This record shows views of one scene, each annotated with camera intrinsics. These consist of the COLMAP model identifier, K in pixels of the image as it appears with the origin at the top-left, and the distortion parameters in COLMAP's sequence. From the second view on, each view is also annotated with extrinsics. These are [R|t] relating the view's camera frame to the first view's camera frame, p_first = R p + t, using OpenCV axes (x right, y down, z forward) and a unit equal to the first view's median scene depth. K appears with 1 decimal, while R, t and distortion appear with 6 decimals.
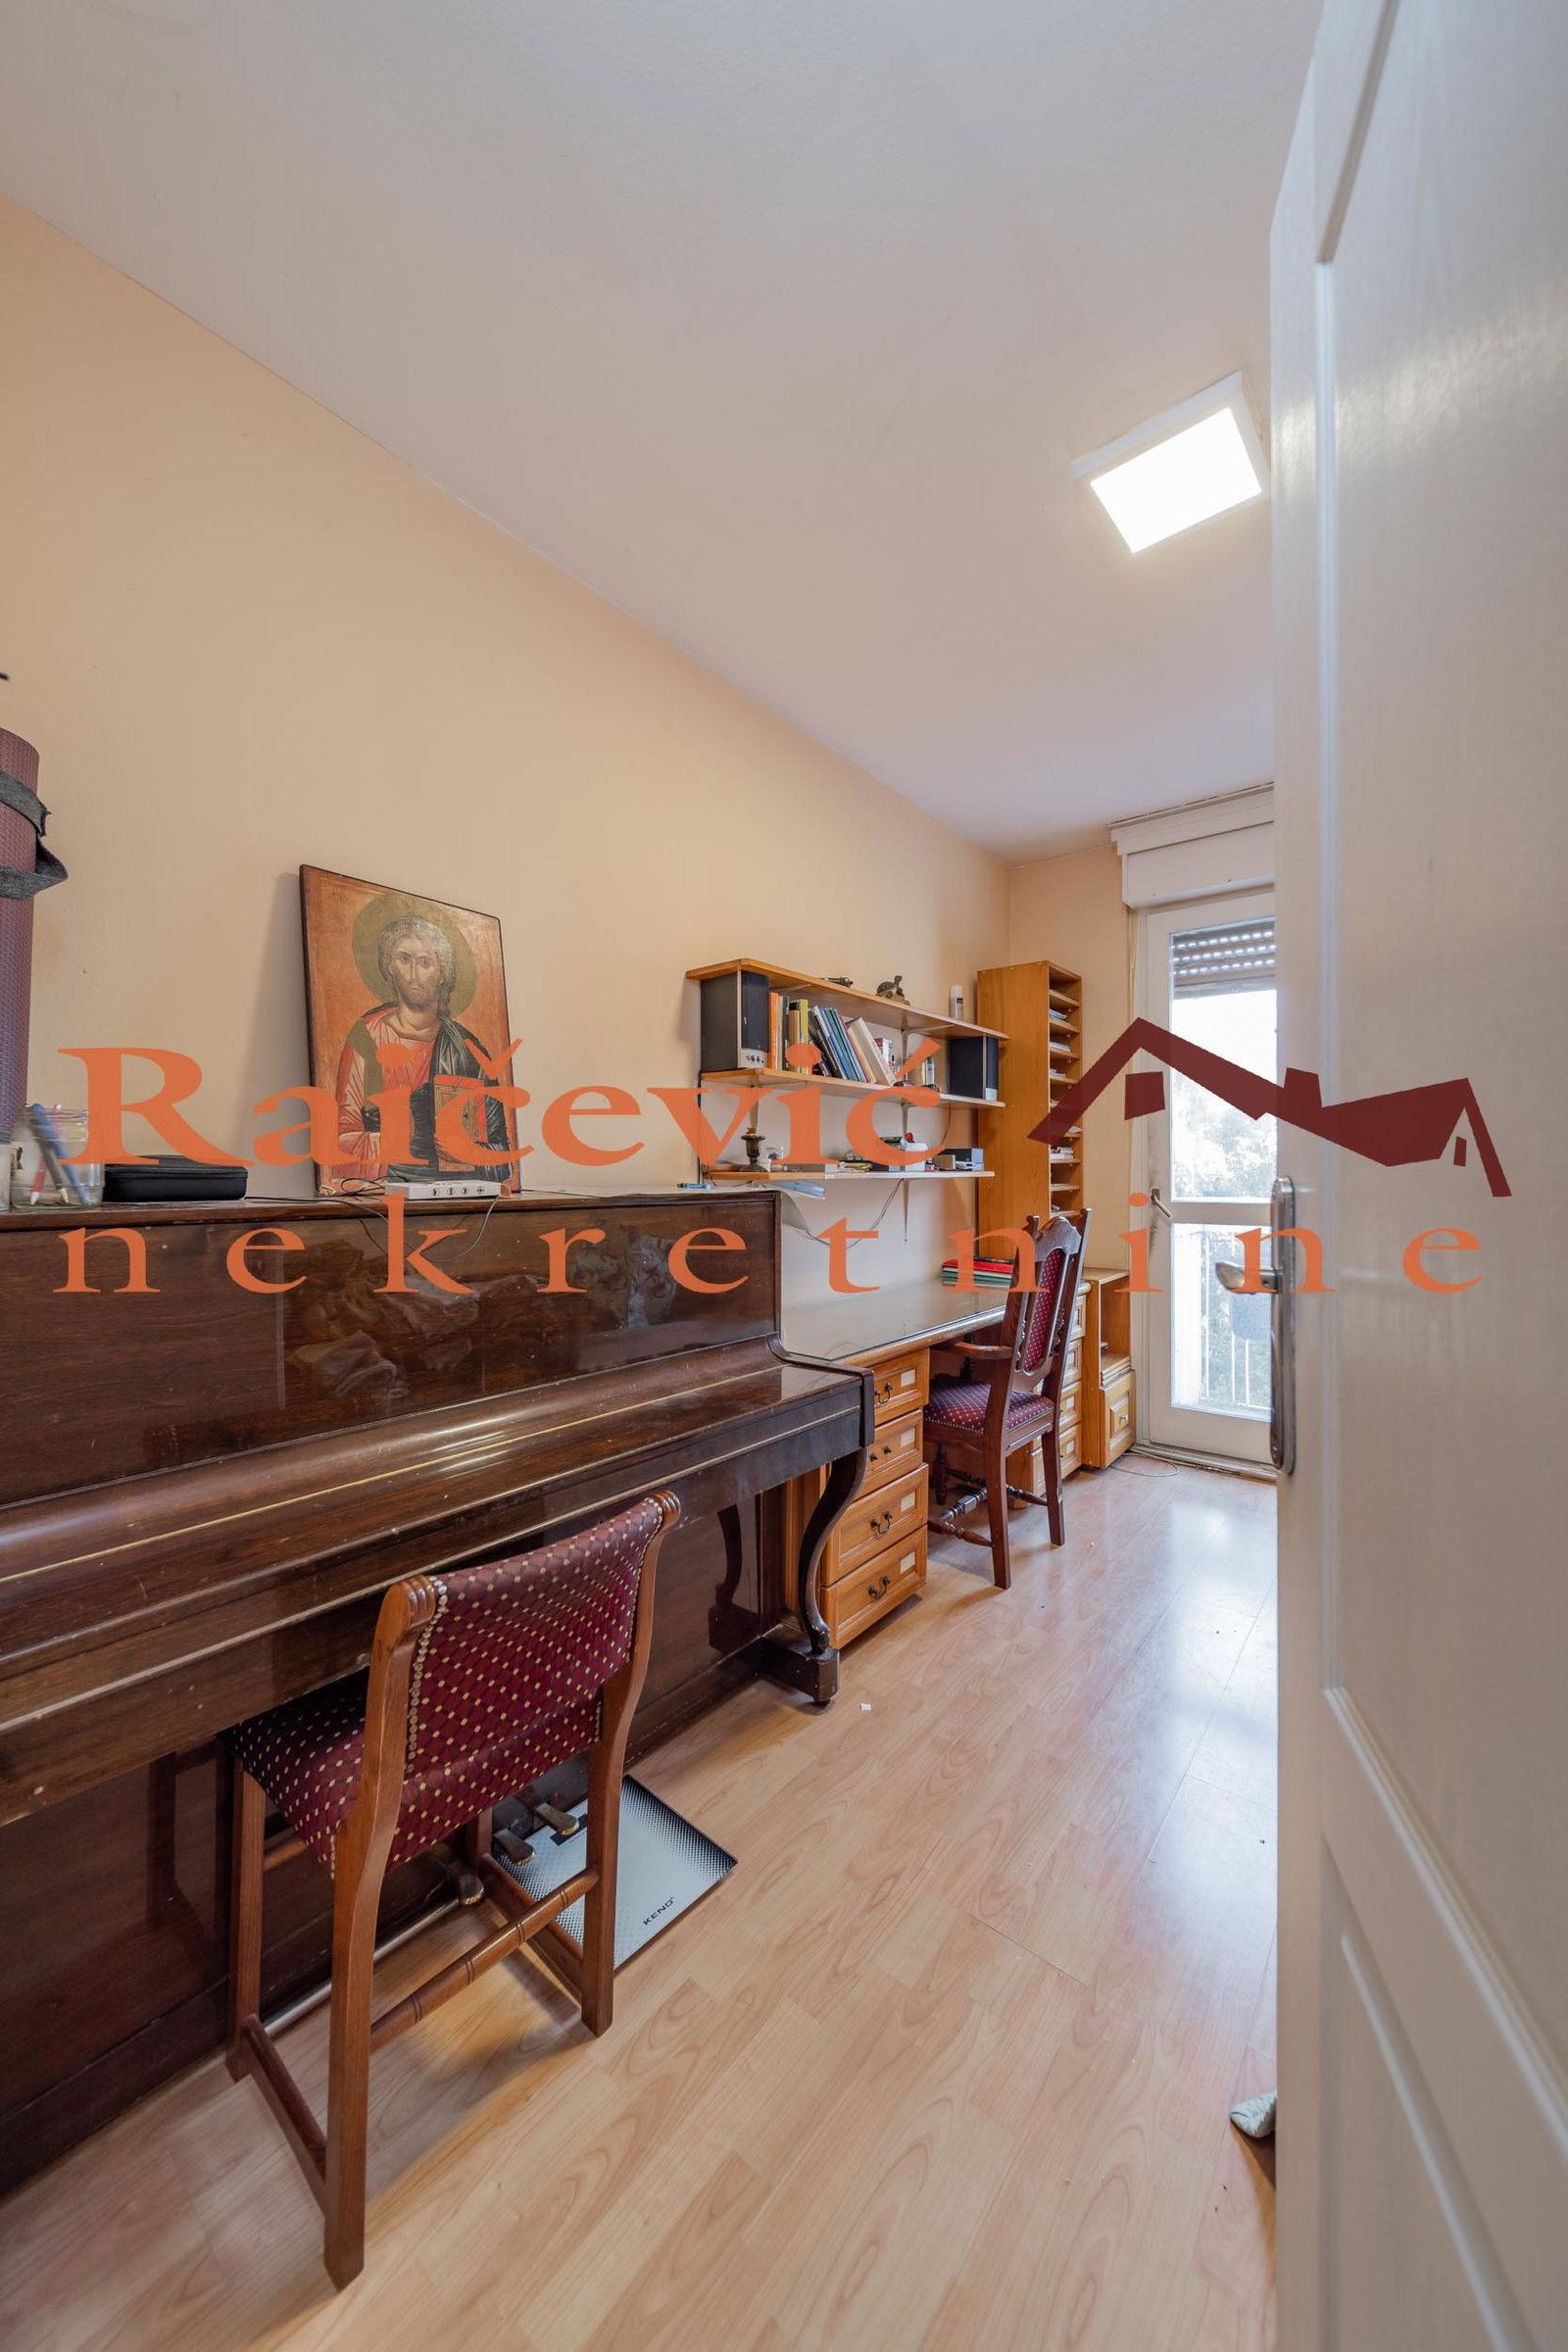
lens RADIAL K [[867.2, 0, 768.6], [0, 867.2, 1154.3], [0, 0, 1]] dist [-0.001611, -0.001621]
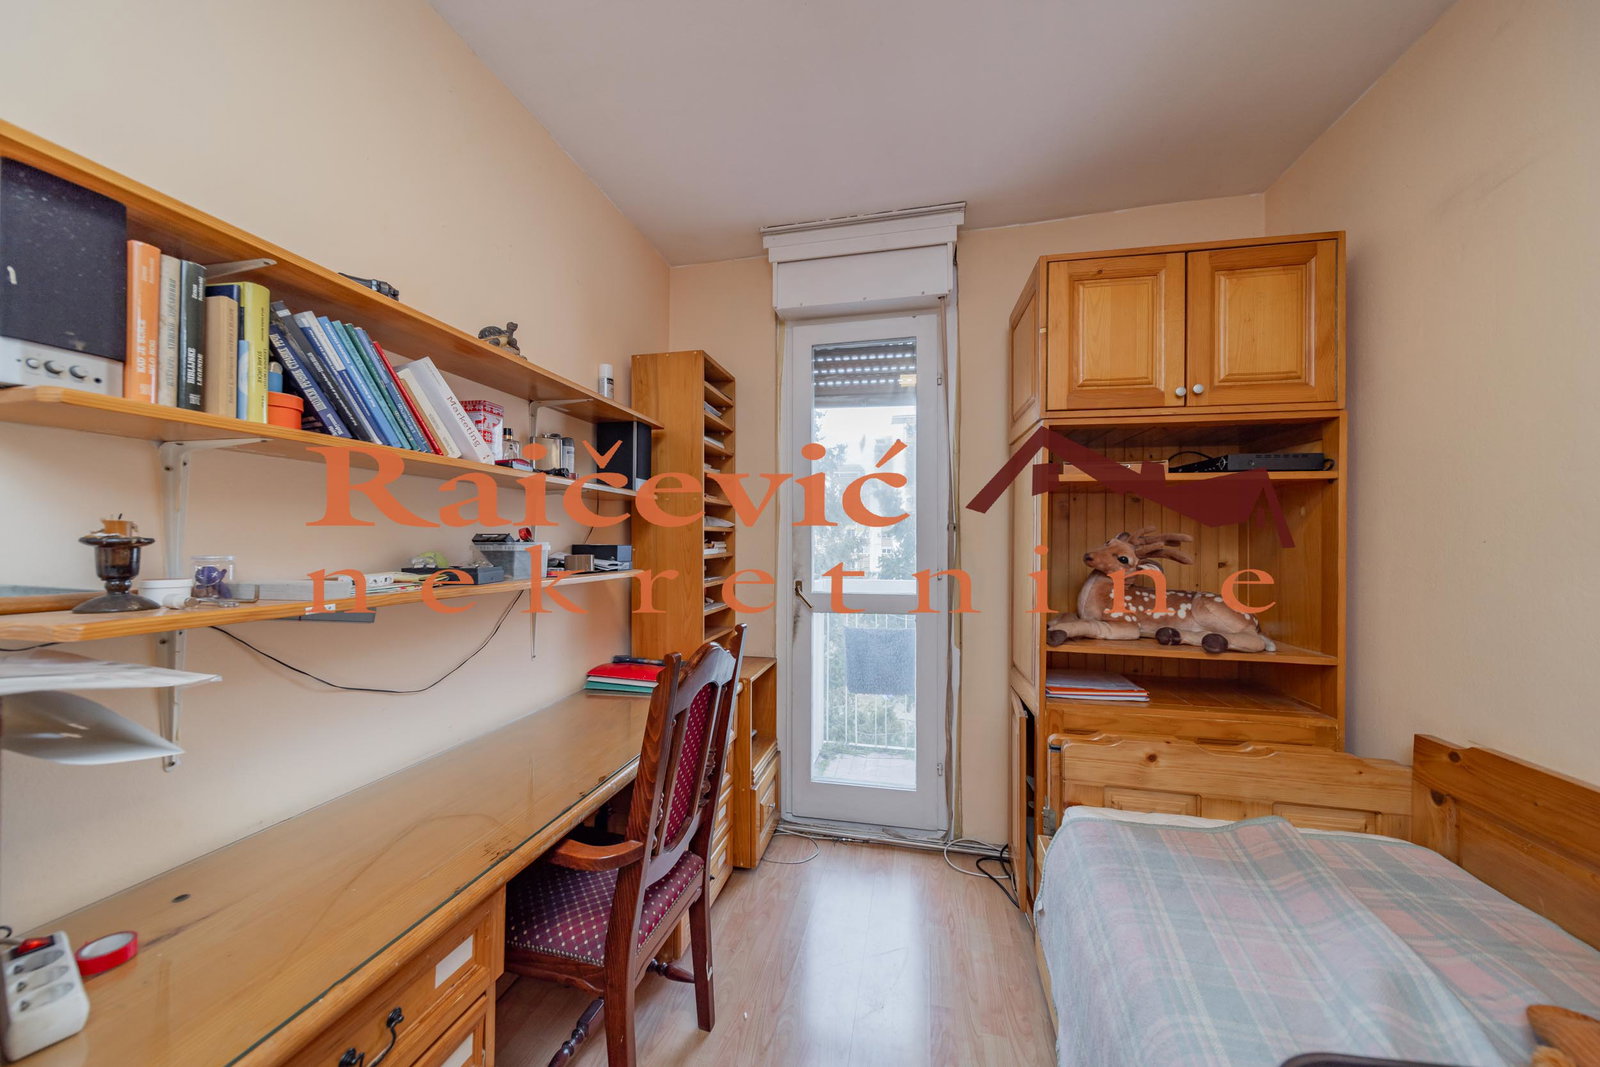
lens RADIAL K [[589.9, 0, 810.6], [0, 589.9, 542.2], [0, 0, 1]] dist [-0.001611, -0.001621]
pose [[0.884475, 0.002883, 0.466580, 0.129771], [-0.011217, 0.999823, 0.015087, -0.020838], [-0.466454, -0.018578, 0.884351, 0.381064]]
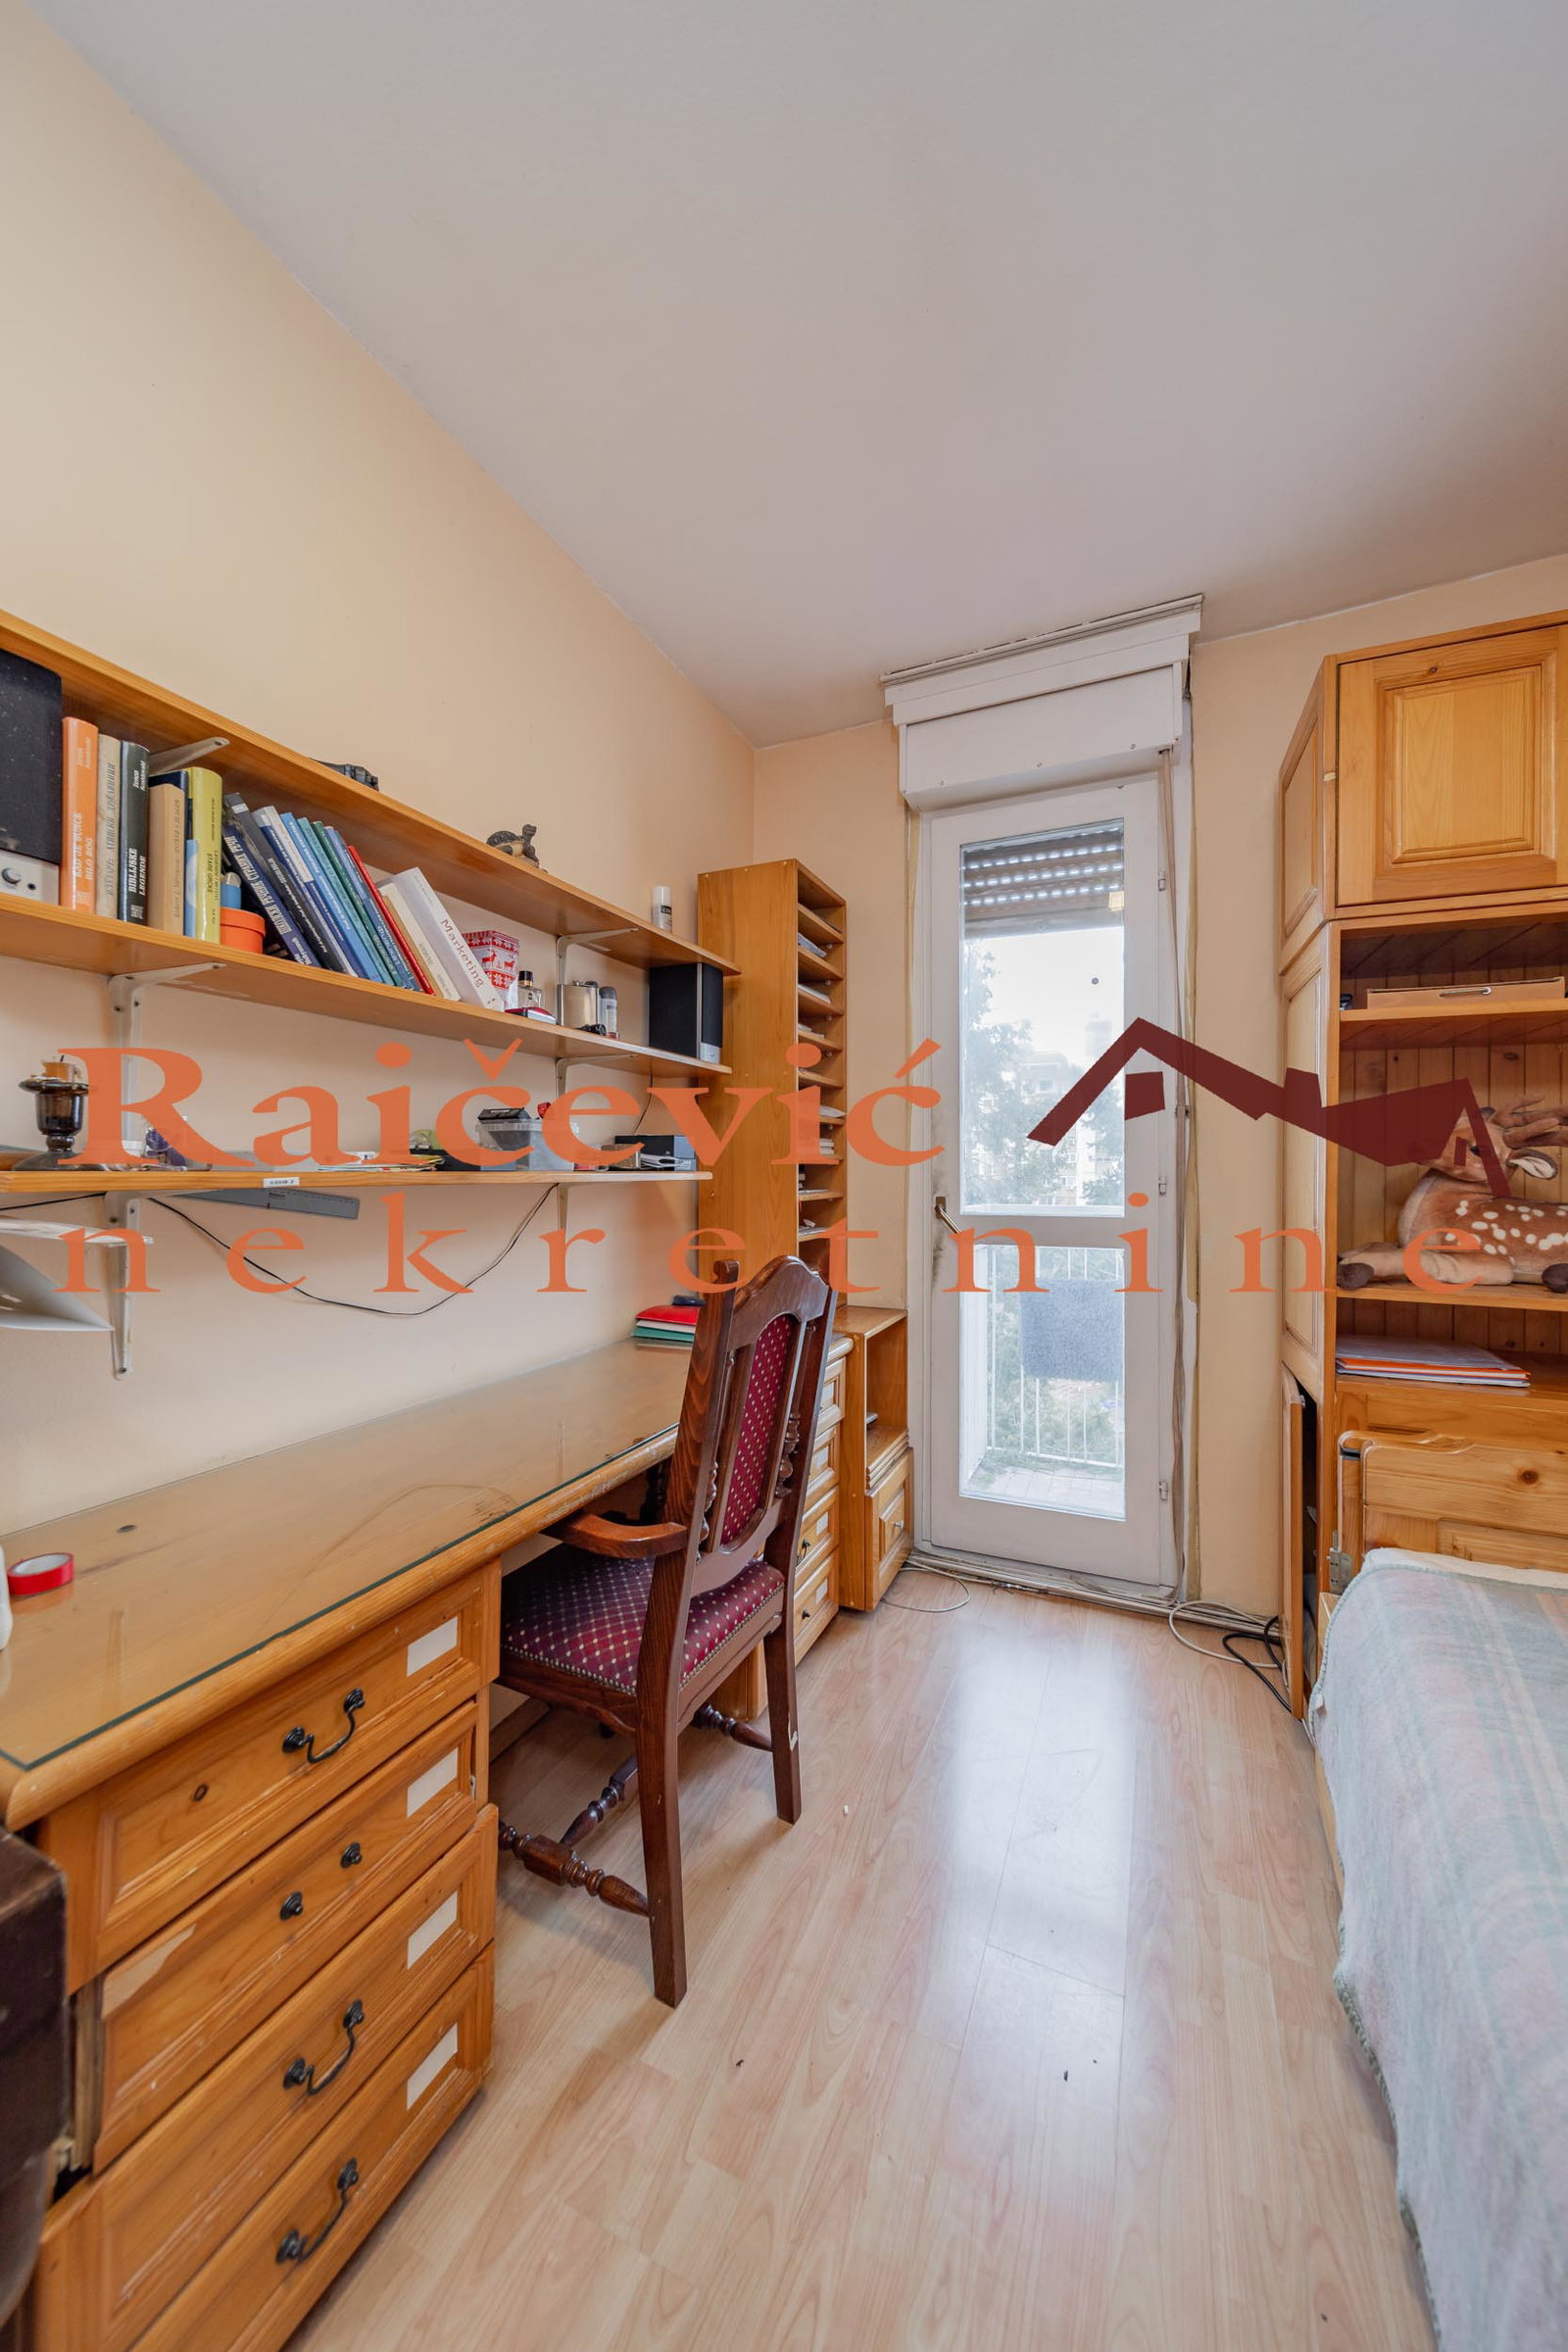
lens RADIAL K [[867.2, 0, 808.7], [0, 867.2, 1172.6], [0, 0, 1]] dist [-0.001611, -0.001621]
pose [[0.959794, -0.001349, 0.280701, 0.152899], [-0.003857, 0.999831, 0.017992, 0.008862], [-0.280678, -0.018351, 0.959627, 0.372633]]
